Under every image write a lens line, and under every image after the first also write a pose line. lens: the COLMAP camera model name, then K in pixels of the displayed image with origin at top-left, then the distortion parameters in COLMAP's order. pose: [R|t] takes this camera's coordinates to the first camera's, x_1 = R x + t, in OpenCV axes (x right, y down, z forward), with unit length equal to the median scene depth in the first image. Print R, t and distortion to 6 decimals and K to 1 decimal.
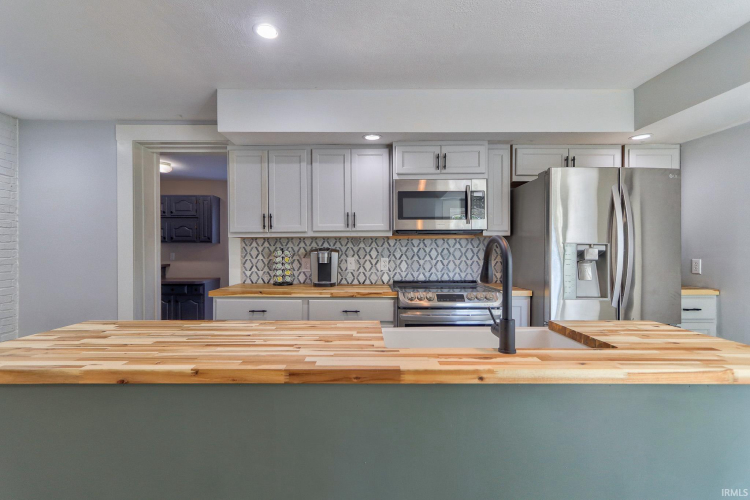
lens RADIAL K [[345.4, 0, 374.5], [0, 345.4, 254.6], [0, 0, 1]] dist [0.002416, 0.000249]
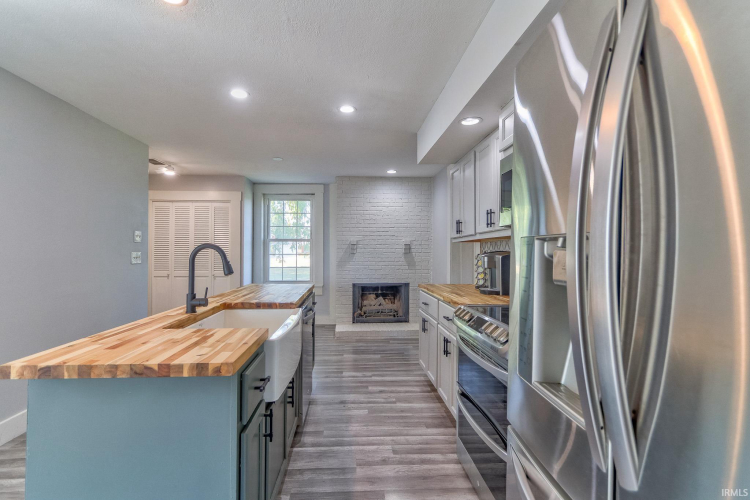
lens RADIAL K [[345.4, 0, 369.4], [0, 345.4, 251.7], [0, 0, 1]] dist [0.002416, 0.000249]
pose [[0.066493, -0.001467, -0.997786, 0.681778], [-0.015811, 0.999872, -0.002524, -0.009297], [0.997662, 0.015943, 0.066461, 0.577376]]
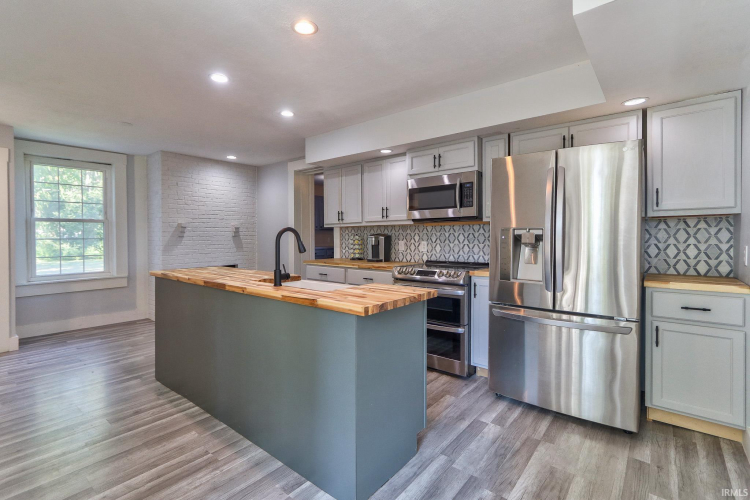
lens RADIAL K [[345.4, 0, 371.2], [0, 345.4, 243.4], [0, 0, 1]] dist [0.002416, 0.000249]
pose [[0.776608, 0.011654, -0.629877, 0.656454], [-0.005359, 0.999915, 0.011893, 0.003088], [0.629962, -0.005860, 0.776604, -0.066910]]
